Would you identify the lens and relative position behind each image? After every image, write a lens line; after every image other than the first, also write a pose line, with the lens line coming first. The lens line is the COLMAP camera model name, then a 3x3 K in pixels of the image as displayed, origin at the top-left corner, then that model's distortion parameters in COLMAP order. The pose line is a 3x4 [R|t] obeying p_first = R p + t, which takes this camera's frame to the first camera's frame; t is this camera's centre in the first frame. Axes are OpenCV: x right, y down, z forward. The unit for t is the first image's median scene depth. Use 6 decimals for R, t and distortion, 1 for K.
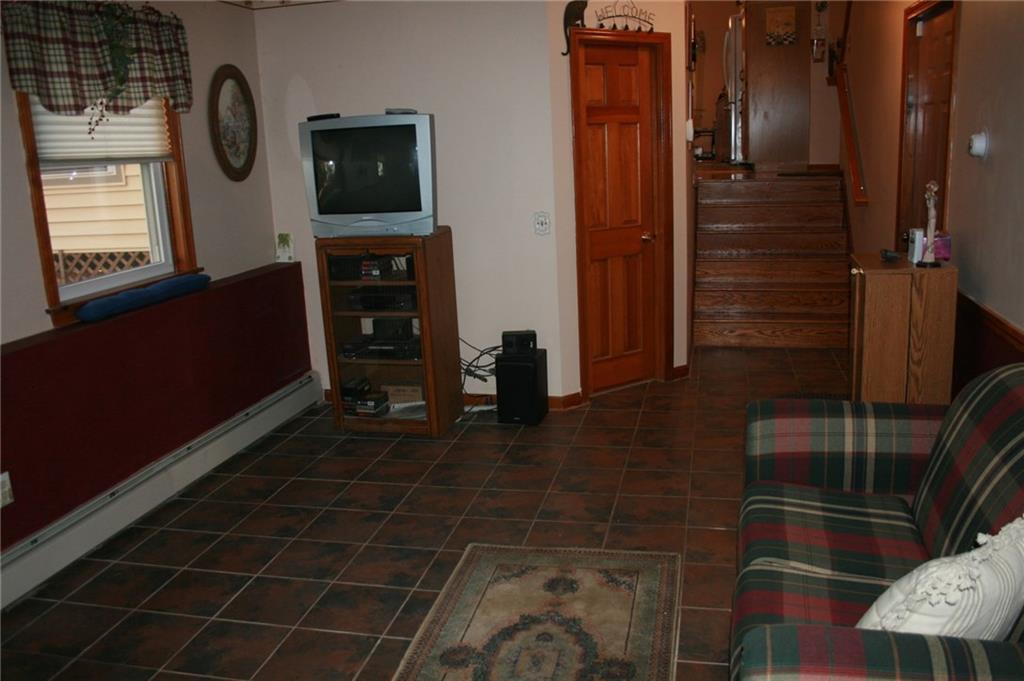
lens RADIAL K [[872.1, 0, 508.7], [0, 872.1, 339.7], [0, 0, 1]] dist [0.055153, -0.007457]
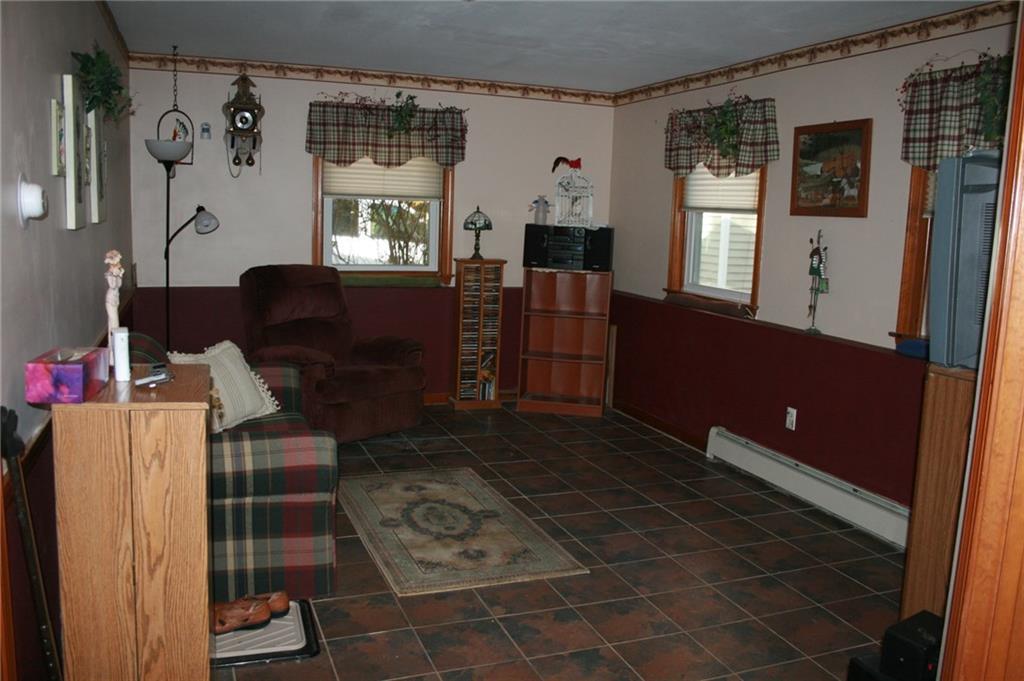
lens RADIAL K [[872.1, 0, 509.1], [0, 872.1, 338.9], [0, 0, 1]] dist [0.055153, -0.007457]
pose [[-0.828379, 0.111220, -0.549015, 0.608191], [-0.111162, 0.927961, 0.355714, -0.412757], [0.549027, 0.355695, -0.756340, 1.688715]]
